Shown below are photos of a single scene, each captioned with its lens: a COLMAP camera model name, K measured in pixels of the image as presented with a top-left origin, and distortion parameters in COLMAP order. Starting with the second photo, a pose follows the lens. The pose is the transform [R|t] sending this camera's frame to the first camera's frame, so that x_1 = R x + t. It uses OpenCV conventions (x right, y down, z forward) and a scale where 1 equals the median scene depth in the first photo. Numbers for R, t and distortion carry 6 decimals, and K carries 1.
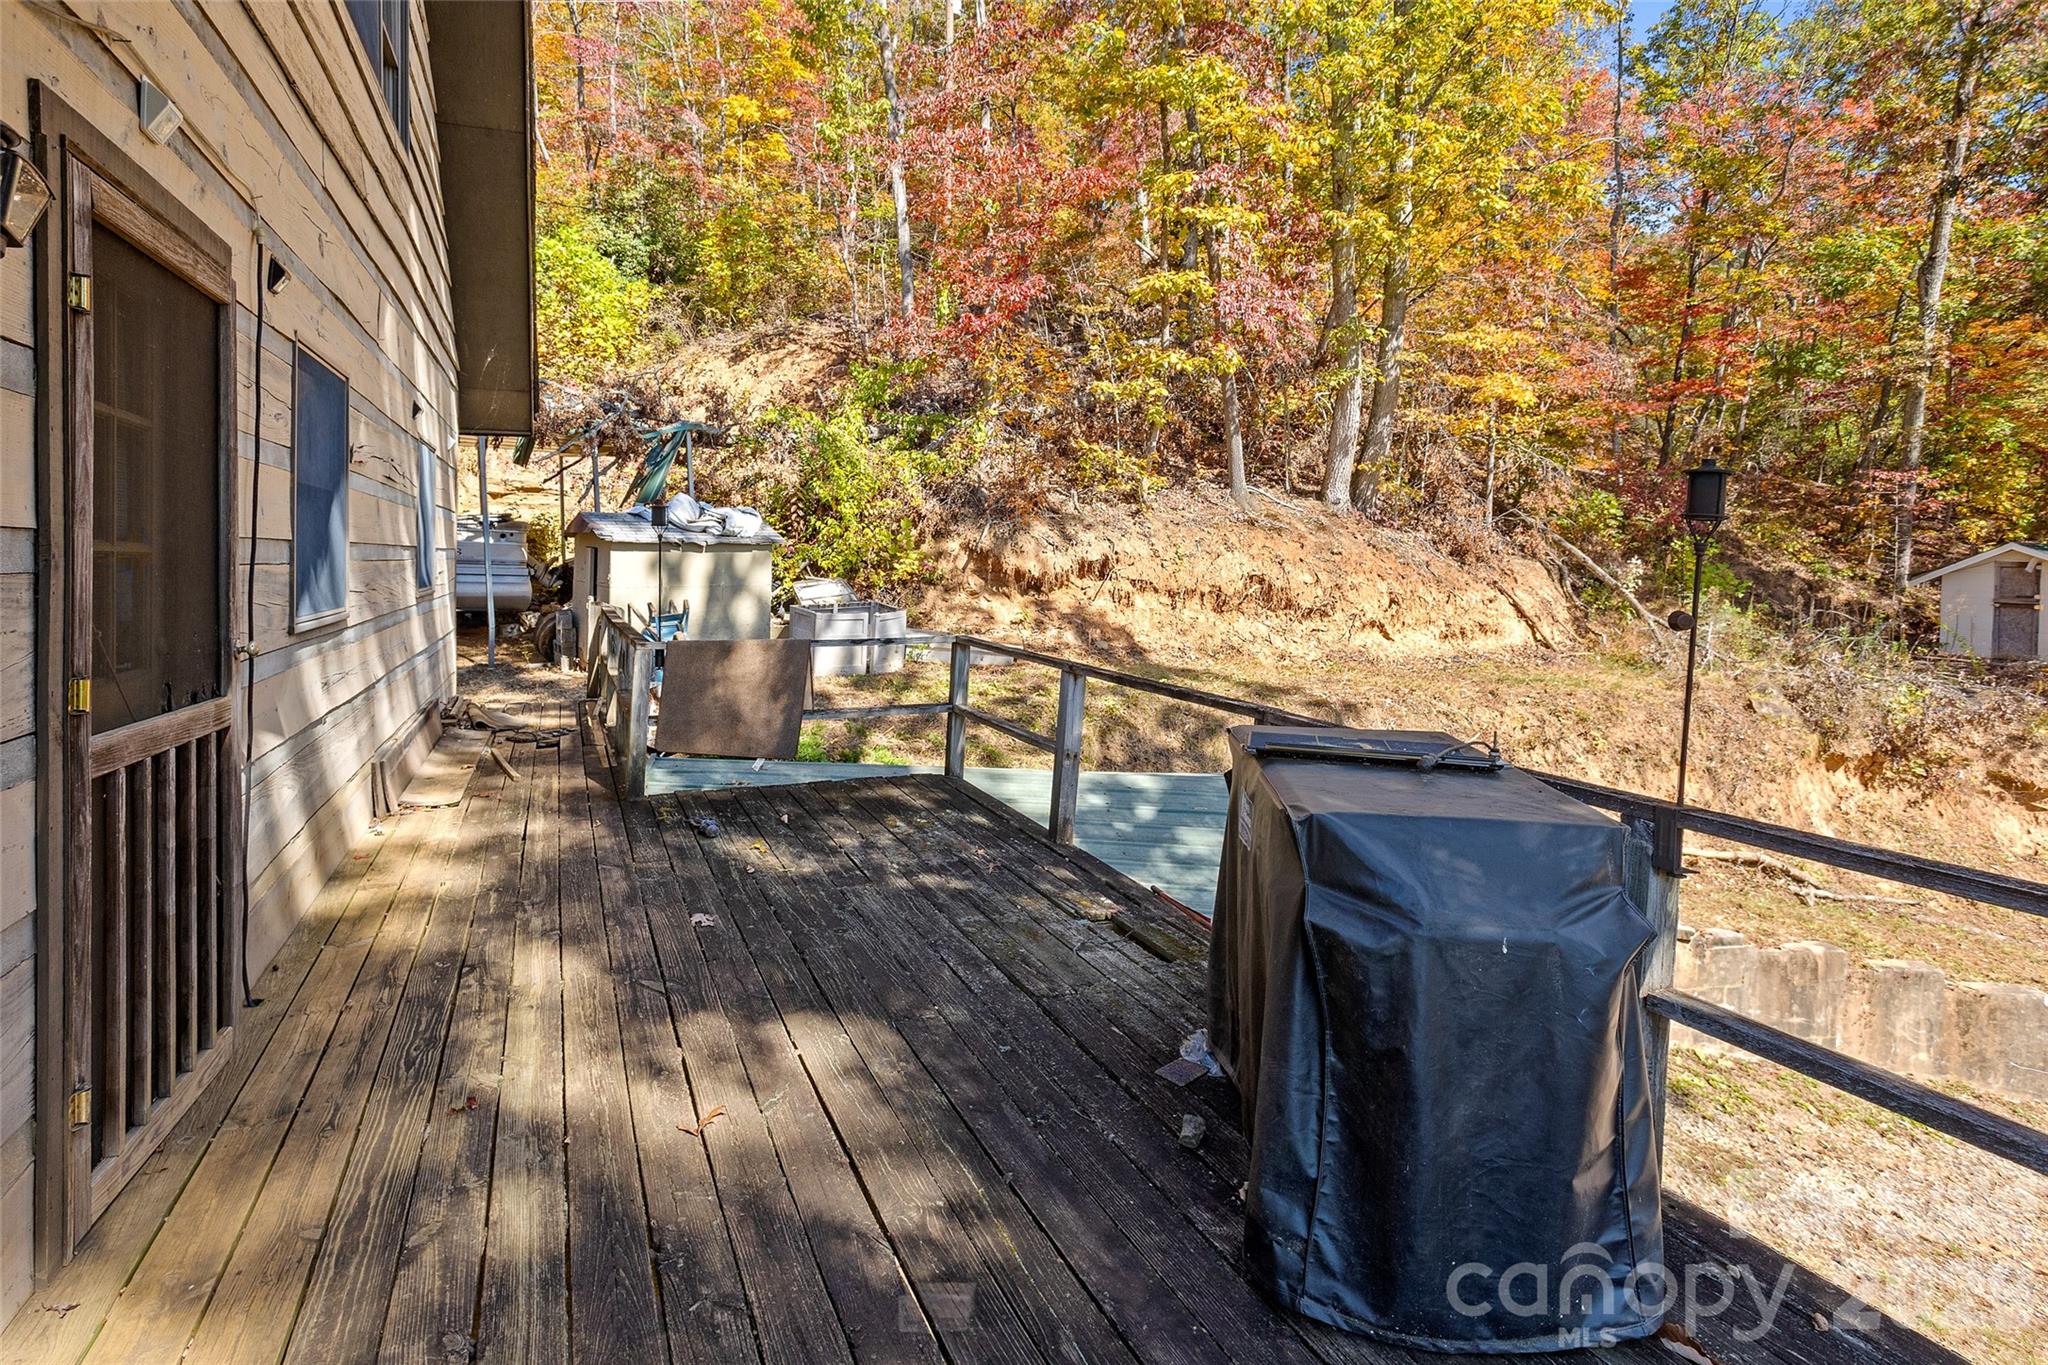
lens RADIAL K [[1094.4, 0, 1025.2], [0, 1094.4, 580.8], [0, 0, 1]] dist [-0.040475, 0.050527]
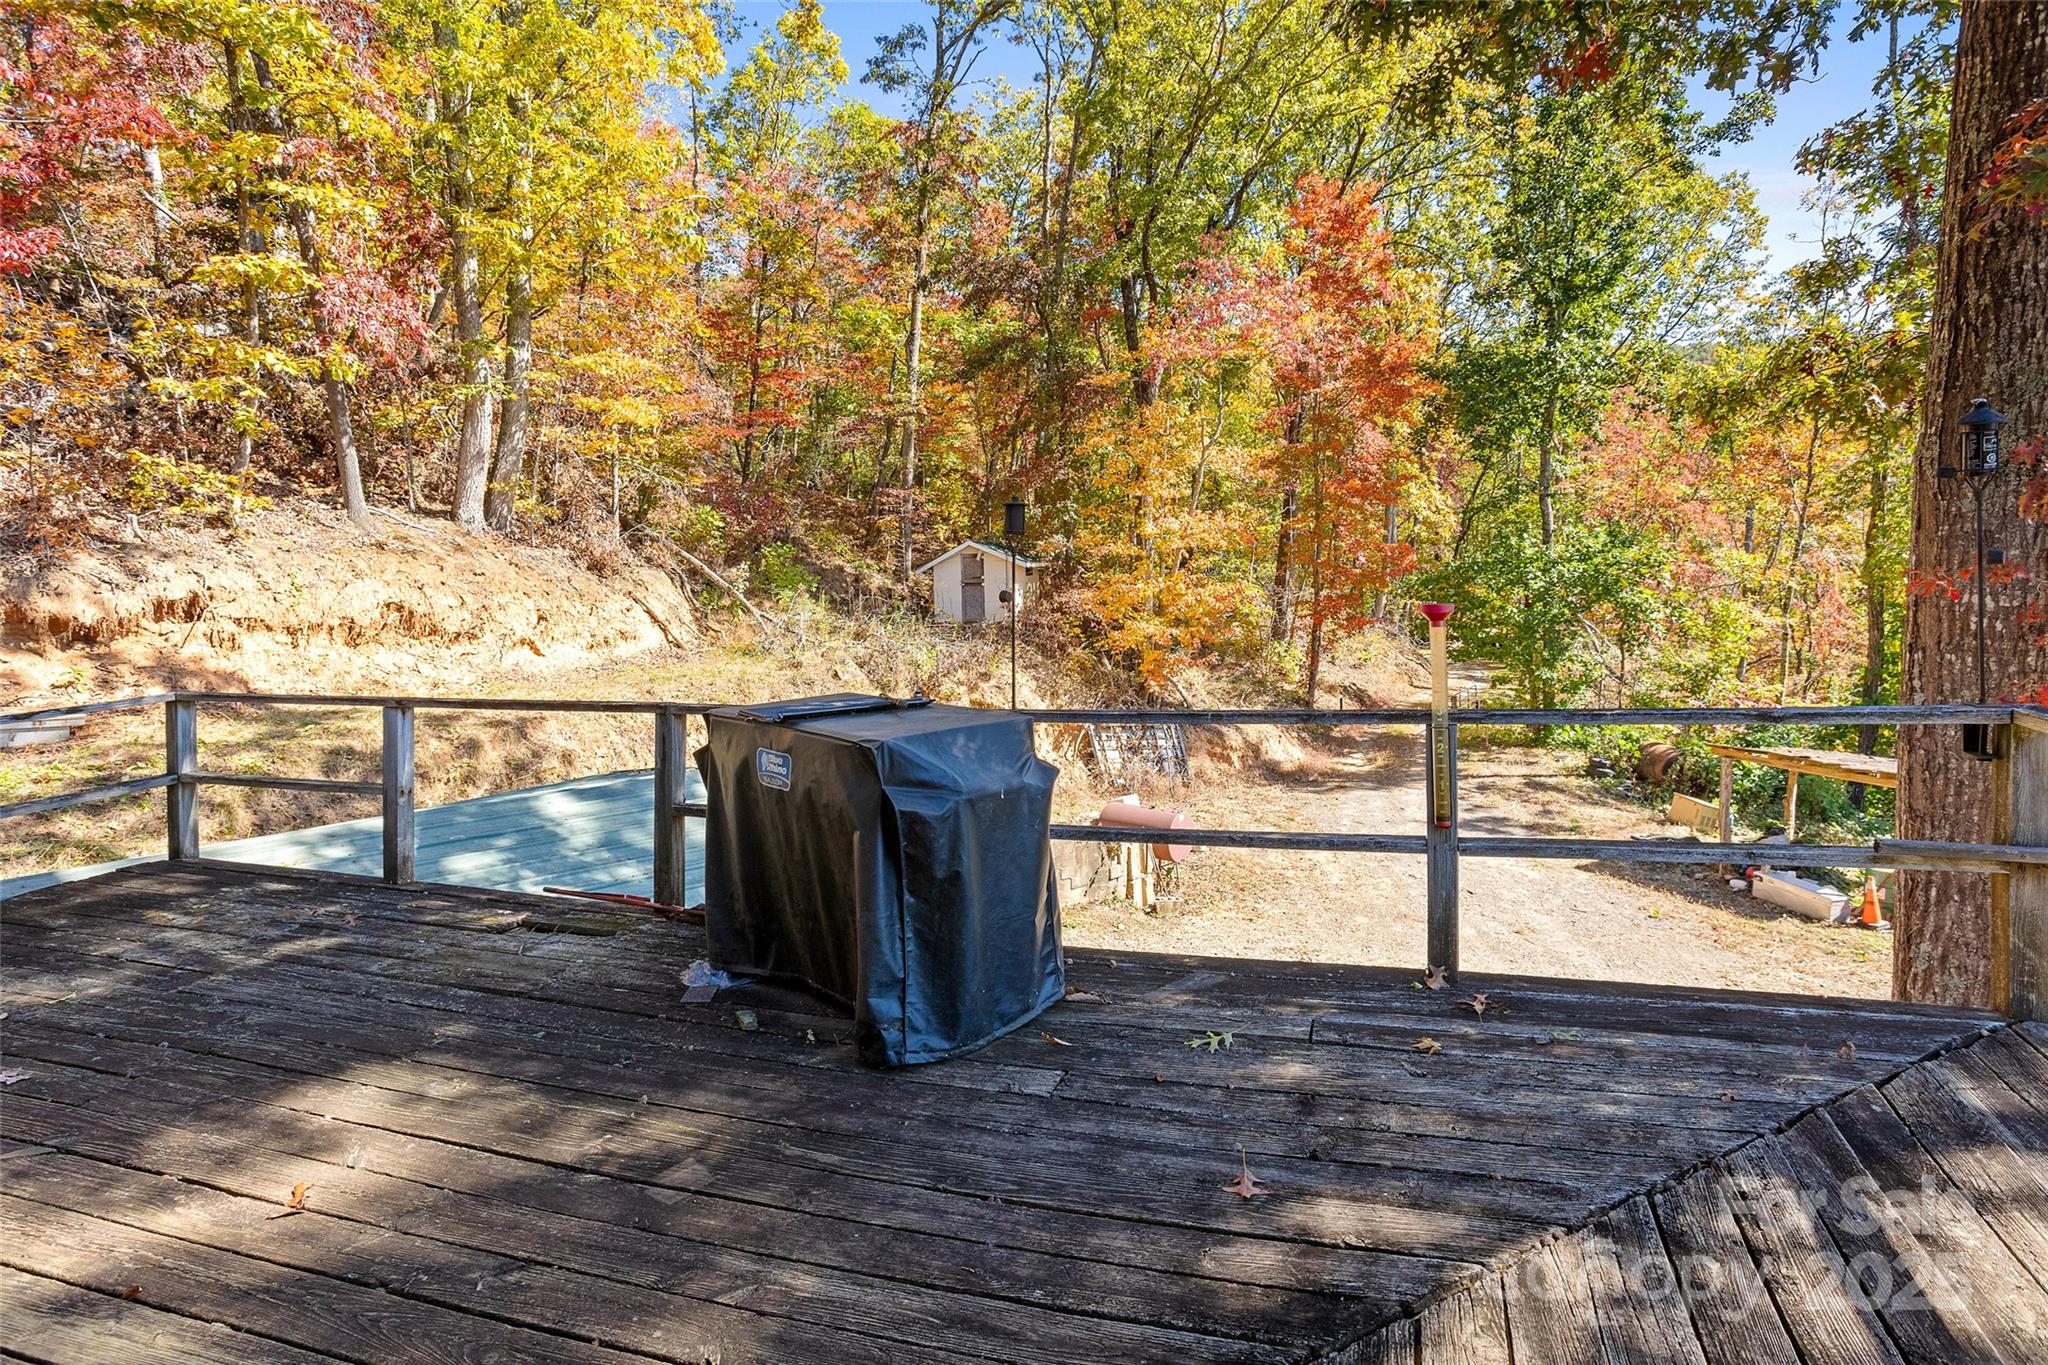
lens RADIAL K [[1078.6, 0, 1032.6], [0, 1078.6, 662.6], [0, 0, 1]] dist [-0.036477, 0.045580]
pose [[0.670586, -0.116265, 0.732664, -0.099851], [0.069348, 0.993142, 0.094127, -0.002278], [-0.738583, -0.012312, 0.674050, -0.021056]]
